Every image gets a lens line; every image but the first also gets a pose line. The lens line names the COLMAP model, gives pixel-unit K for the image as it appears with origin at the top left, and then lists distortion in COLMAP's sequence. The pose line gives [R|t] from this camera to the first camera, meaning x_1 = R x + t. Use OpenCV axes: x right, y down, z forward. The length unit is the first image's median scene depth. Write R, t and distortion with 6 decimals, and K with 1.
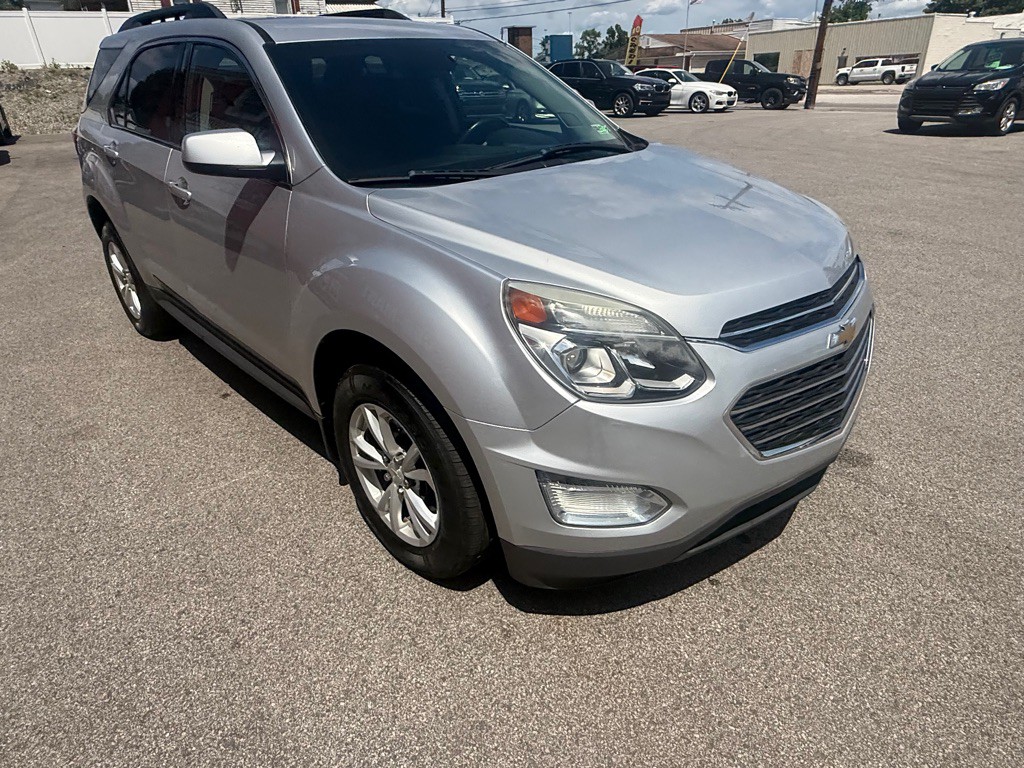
lens RADIAL K [[636.7, 0, 495.9], [0, 636.7, 388.9], [0, 0, 1]] dist [0.001317, -0.000608]
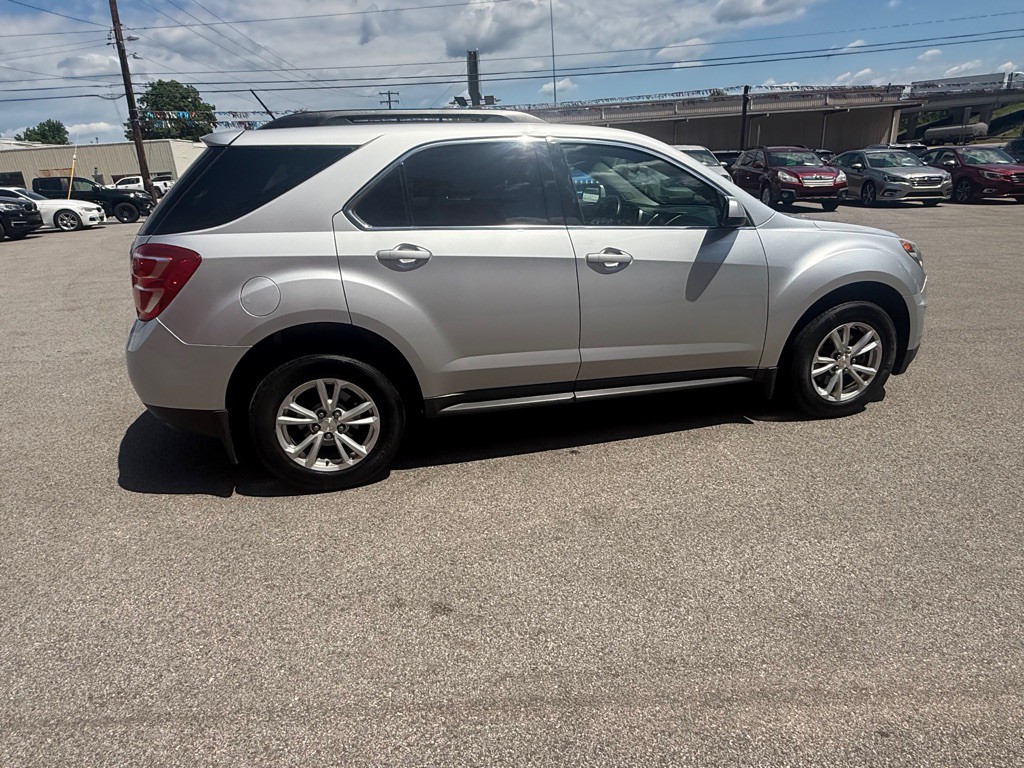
lens RADIAL K [[640.4, 0, 512.0], [0, 640.4, 384.0], [0, 0, 1]] dist [-0.000434, 0.001494]
pose [[0.463595, -0.283684, 0.839406, -0.374714], [0.419536, 0.904713, 0.074051, -0.060296], [-0.780429, 0.317832, 0.538436, 0.131448]]
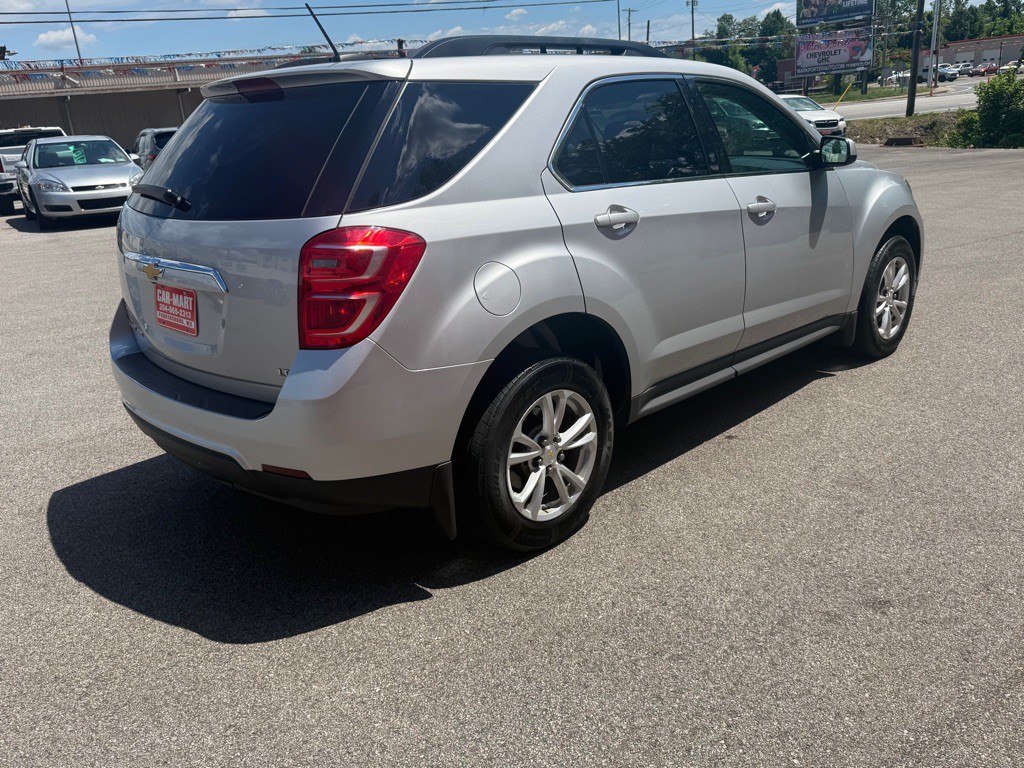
lens RADIAL K [[828.6, 0, 528.3], [0, 828.6, 383.9], [0, 0, 1]] dist [0.098071, -0.152654]
pose [[-0.059878, -0.280910, 0.957864, -0.429428], [0.504529, 0.819475, 0.271864, -0.147039], [-0.861316, 0.499549, 0.092659, 0.308454]]
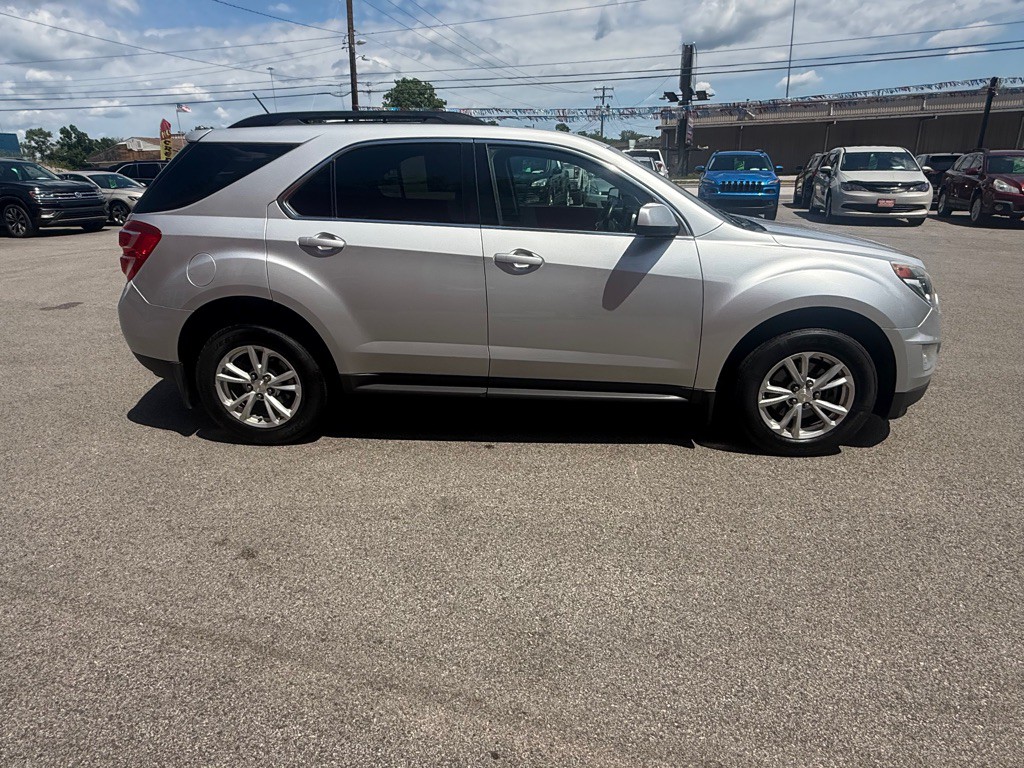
lens RADIAL K [[640.4, 0, 512.0], [0, 640.4, 384.0], [0, 0, 1]] dist [-0.000434, 0.001494]
pose [[0.721010, -0.211770, 0.659771, -0.306660], [0.305831, 0.951651, -0.028761, -0.013480], [-0.621781, 0.222515, 0.750916, 0.036820]]
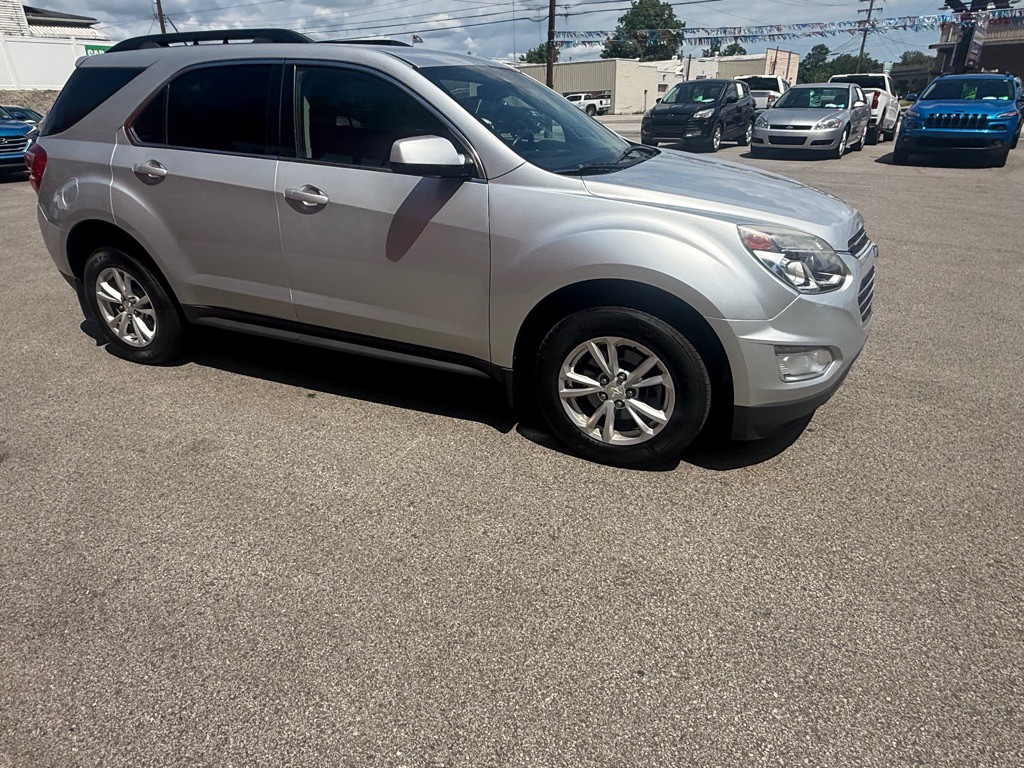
lens RADIAL K [[639.9, 0, 502.6], [0, 639.9, 383.1], [0, 0, 1]] dist [-0.000456, 0.001300]
pose [[0.919326, -0.151164, 0.363304, -0.143863], [0.169458, 0.985358, -0.018815, 0.017625], [-0.355140, 0.078862, 0.931481, -0.023978]]
